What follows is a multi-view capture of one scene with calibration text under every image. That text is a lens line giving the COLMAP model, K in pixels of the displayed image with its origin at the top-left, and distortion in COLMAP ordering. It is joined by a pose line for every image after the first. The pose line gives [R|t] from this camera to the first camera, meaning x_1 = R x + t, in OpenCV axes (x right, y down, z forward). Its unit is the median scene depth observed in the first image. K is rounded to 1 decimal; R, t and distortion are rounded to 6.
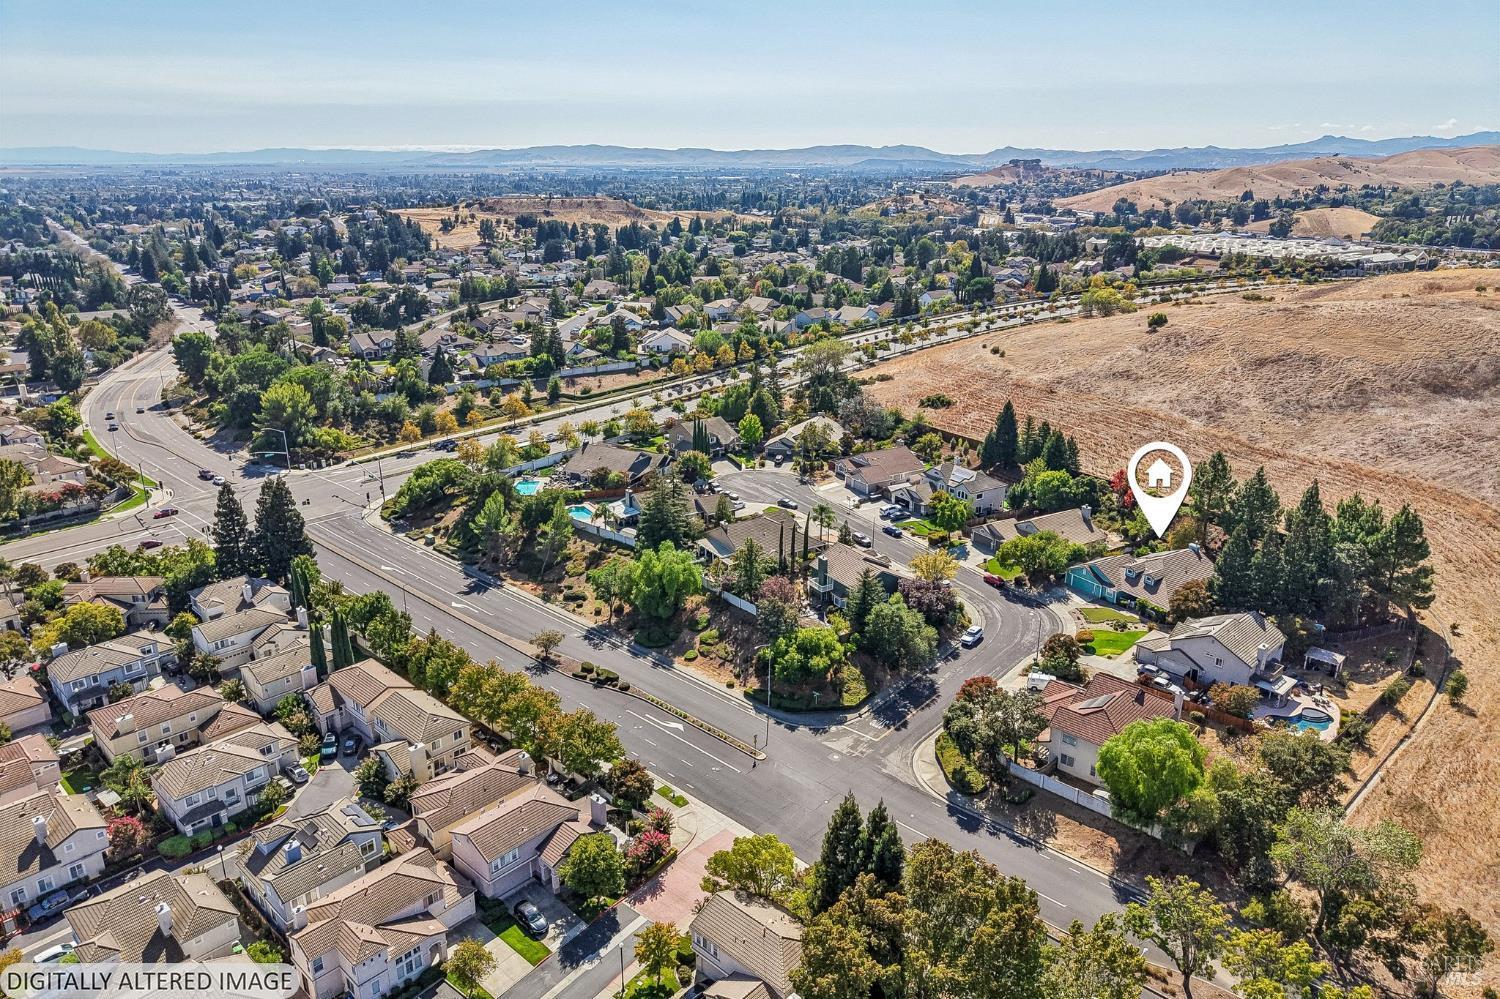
lens RADIAL K [[1007.1, 0, 747.3], [0, 1007.1, 504.2], [0, 0, 1]] dist [0.013265, -0.012162]
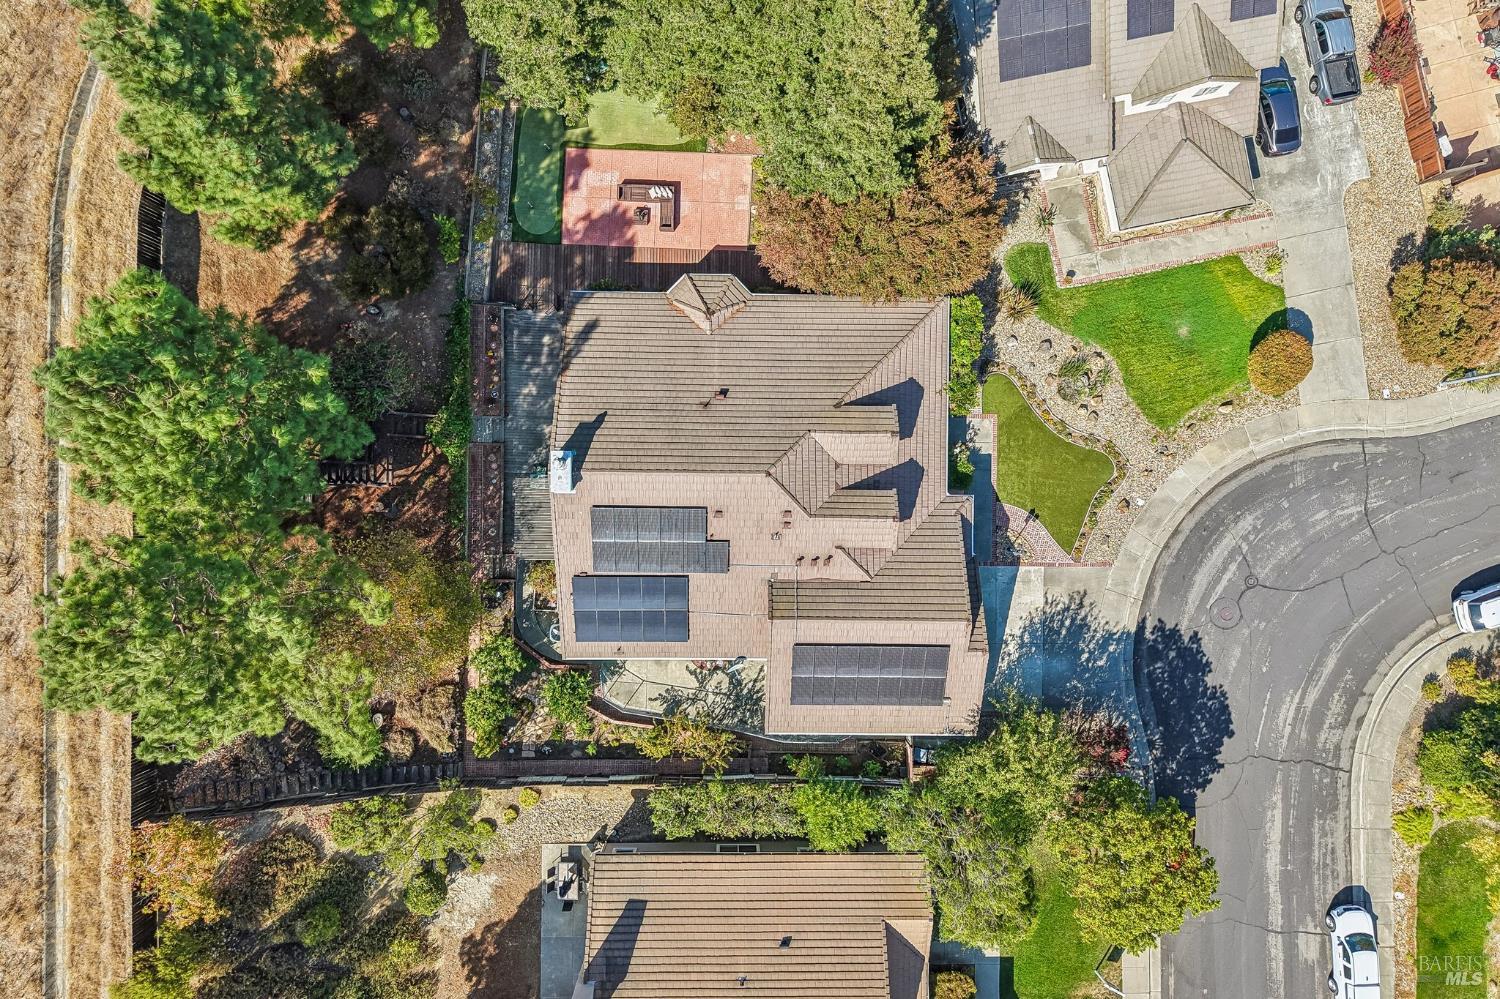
lens RADIAL K [[1007.1, 0, 747.3], [0, 1007.1, 504.2], [0, 0, 1]] dist [0.013265, -0.012162]
pose [[-0.847307, -0.530967, -0.012041, 0.380368], [0.151660, -0.263621, 0.952630, -0.170830], [-0.508989, 0.805344, 0.303895, 0.857475]]
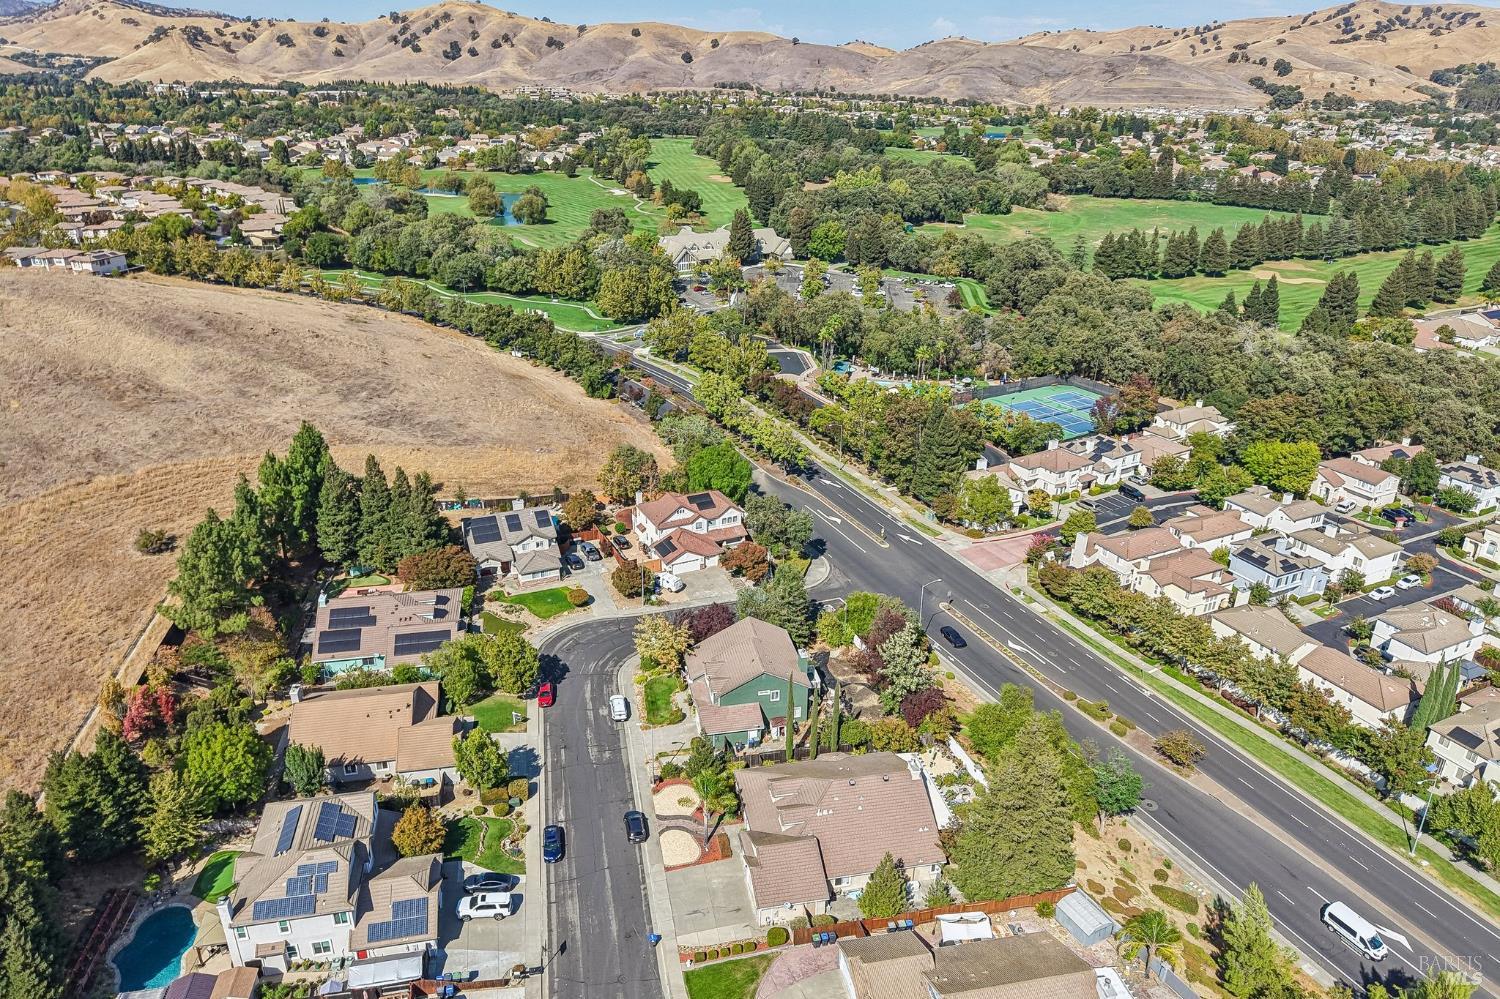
lens RADIAL K [[1007.1, 0, 747.3], [0, 1007.1, 504.2], [0, 0, 1]] dist [0.013265, -0.012162]
pose [[-0.936650, -0.141571, 0.320380, -0.093723], [0.114096, 0.741473, 0.661211, -0.457878], [-0.331162, 0.655877, -0.678349, 1.288321]]
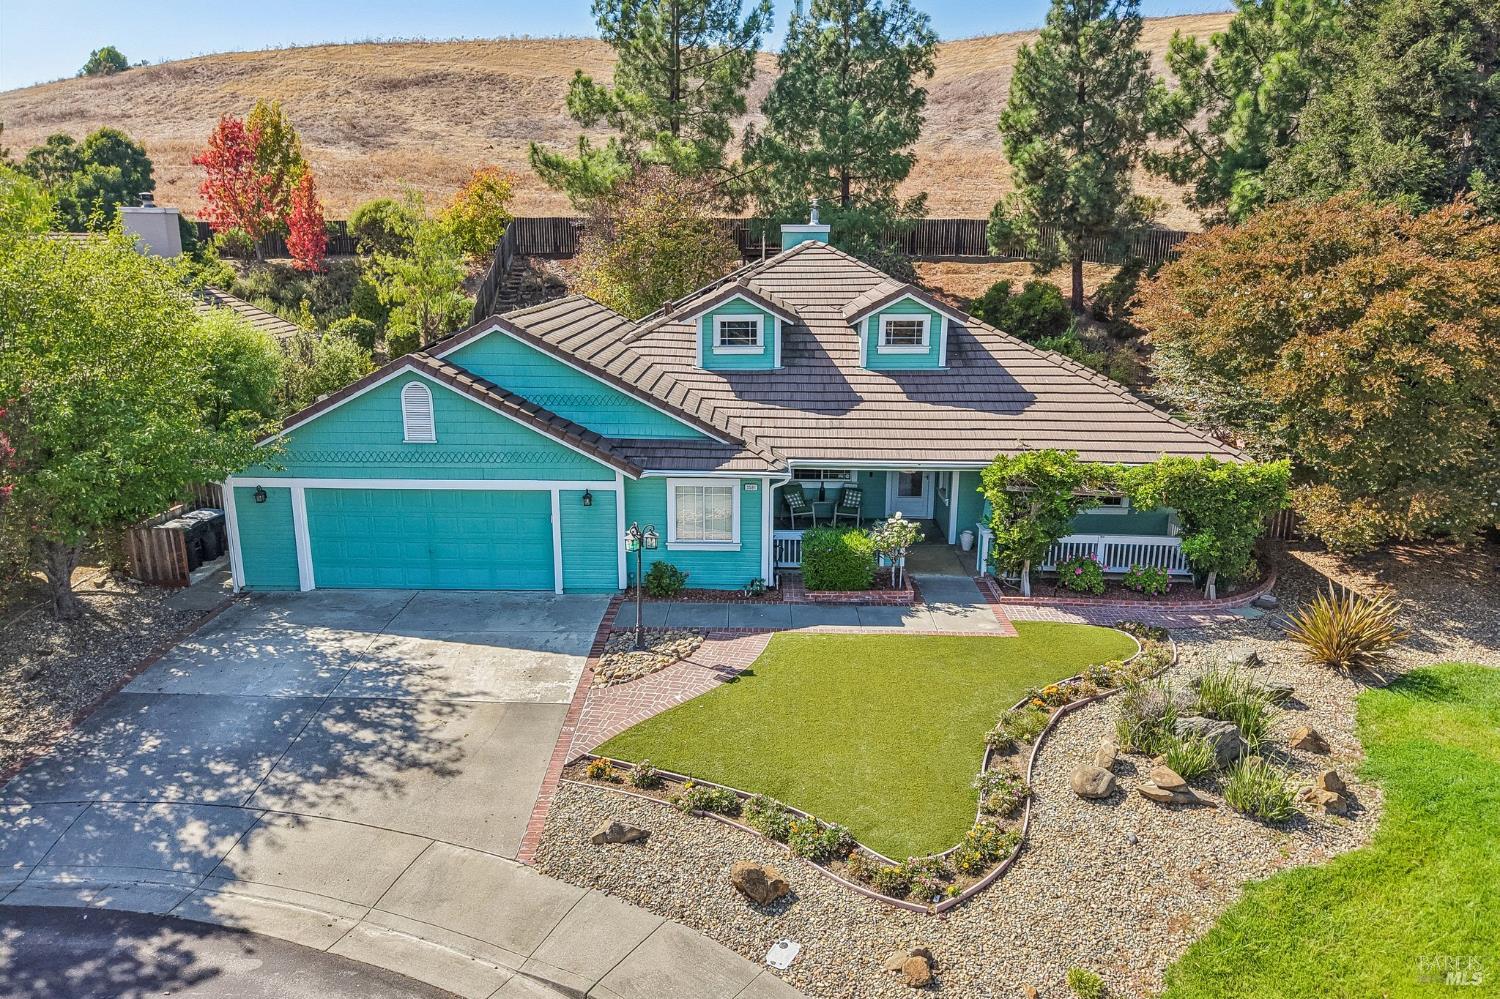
lens RADIAL K [[1007.1, 0, 747.3], [0, 1007.1, 504.2], [0, 0, 1]] dist [0.013265, -0.012162]
pose [[0.544123, -0.201940, 0.814340, 0.244517], [0.266792, 0.961868, 0.060260, 0.073821], [-0.795457, 0.184470, 0.577251, 0.848406]]
